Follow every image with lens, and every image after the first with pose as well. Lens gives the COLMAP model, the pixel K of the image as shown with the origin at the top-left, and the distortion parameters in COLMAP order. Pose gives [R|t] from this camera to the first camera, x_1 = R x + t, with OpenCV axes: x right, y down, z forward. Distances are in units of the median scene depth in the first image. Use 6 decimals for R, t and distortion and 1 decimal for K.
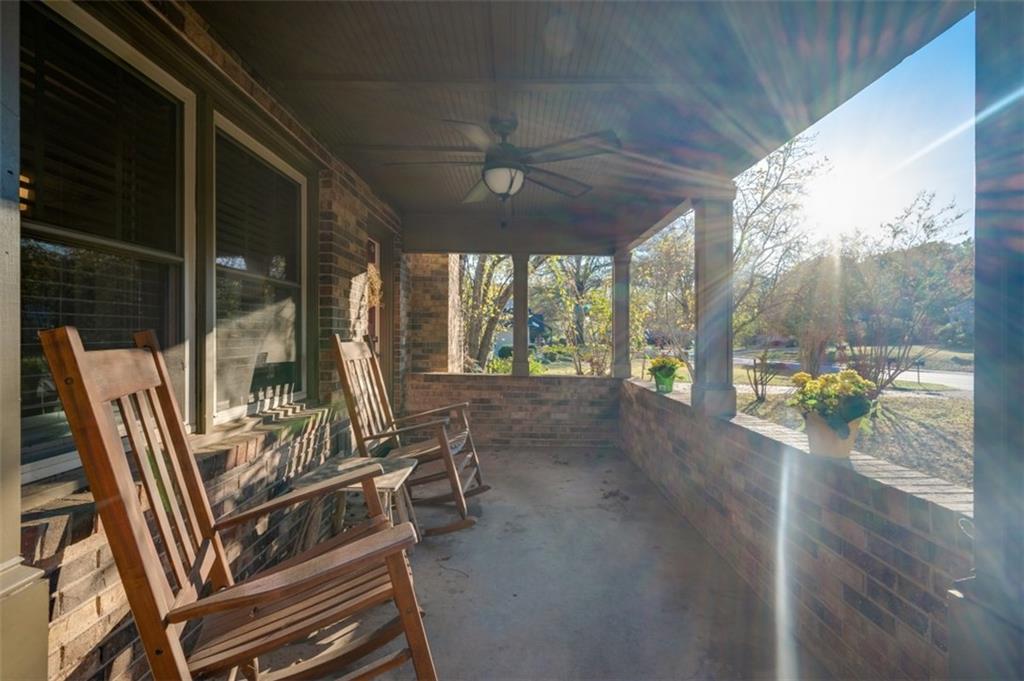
lens RADIAL K [[458.7, 0, 515.2], [0, 458.7, 338.3], [0, 0, 1]] dist [-0.004511, -0.000783]
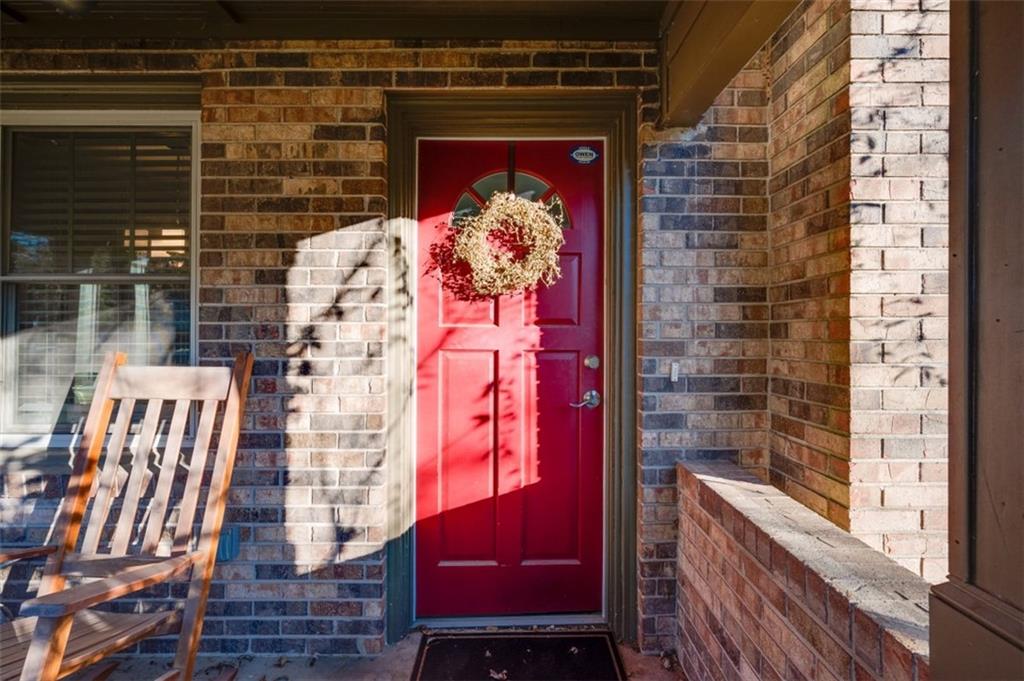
lens RADIAL K [[458.7, 0, 512.6], [0, 458.7, 330.6], [0, 0, 1]] dist [-0.004511, -0.000783]
pose [[-0.028808, -0.007138, -0.999559, 0.121709], [-0.008509, 0.999940, -0.006895, -0.021891], [0.999549, 0.008307, -0.028867, 0.870029]]
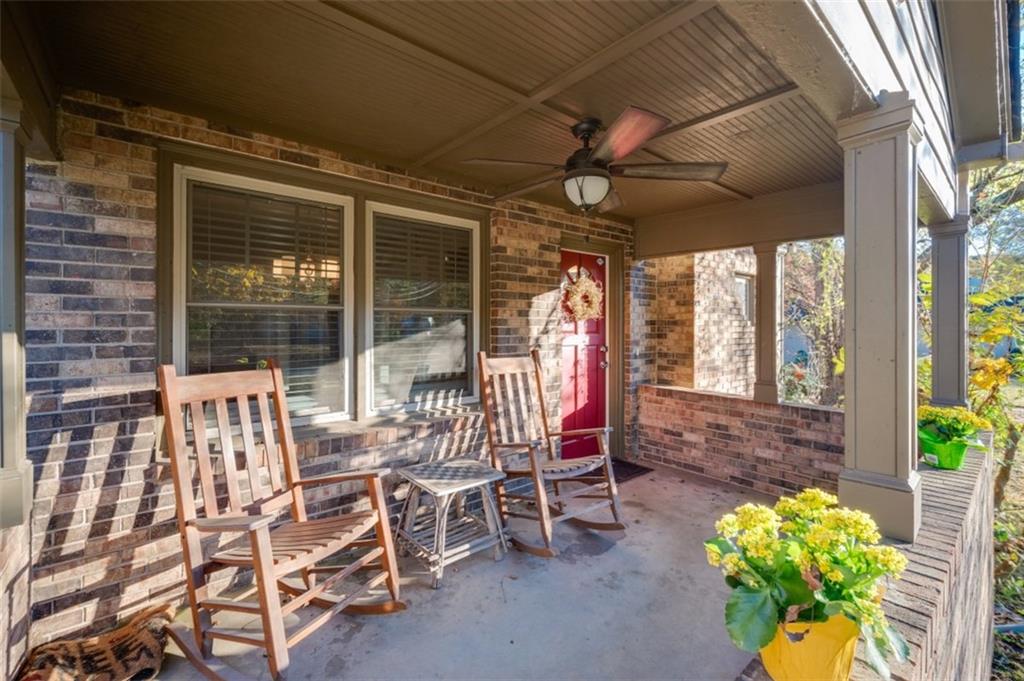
lens RADIAL K [[458.7, 0, 513.3], [0, 458.7, 326.1], [0, 0, 1]] dist [-0.004511, -0.000783]
pose [[0.632581, -0.002008, -0.774492, 0.337411], [-0.003996, 0.999975, -0.005856, -0.040022], [0.774484, 0.006799, 0.632557, 0.182808]]
